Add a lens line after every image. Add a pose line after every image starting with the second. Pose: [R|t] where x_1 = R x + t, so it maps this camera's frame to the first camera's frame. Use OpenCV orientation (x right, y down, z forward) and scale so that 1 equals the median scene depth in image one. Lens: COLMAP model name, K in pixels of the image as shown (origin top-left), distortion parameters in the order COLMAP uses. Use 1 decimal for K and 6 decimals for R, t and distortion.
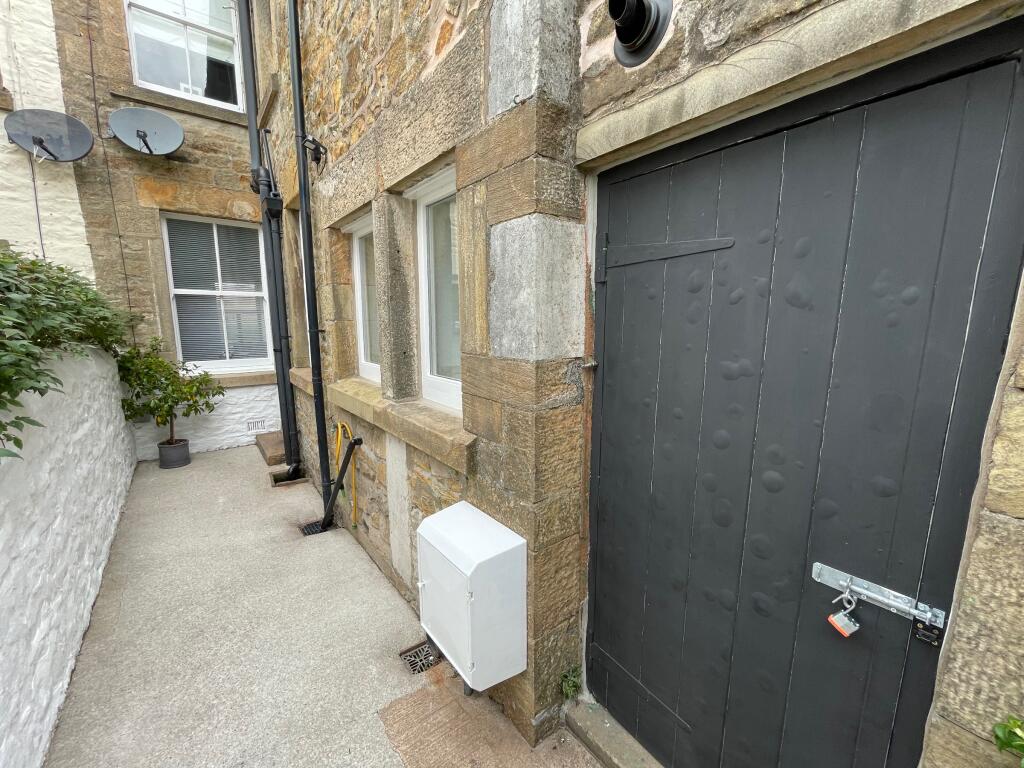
lens RADIAL K [[411.6, 0, 514.6], [0, 411.6, 378.7], [0, 0, 1]] dist [-0.001814, -0.000172]
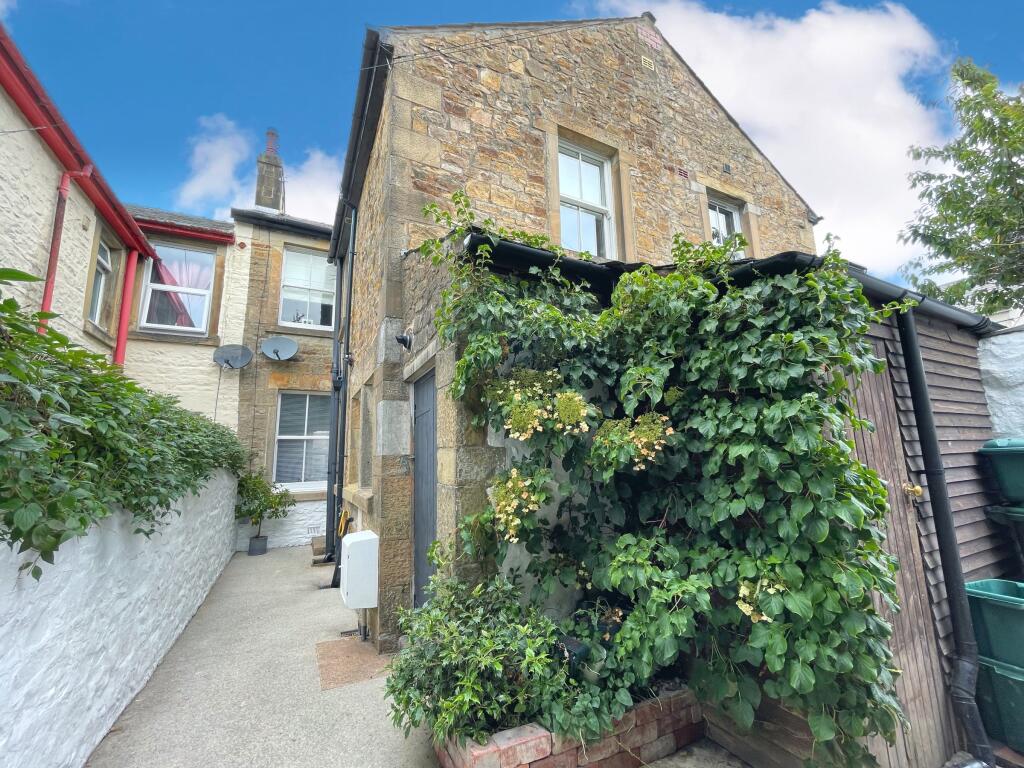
lens RADIAL K [[414.5, 0, 511.0], [0, 414.5, 382.8], [0, 0, 1]] dist [-0.003432, -0.000057]
pose [[0.979966, -0.061801, -0.189335, 0.405374], [-0.001443, 0.948410, -0.317044, 0.102993], [0.199161, 0.310966, 0.929320, -0.408035]]
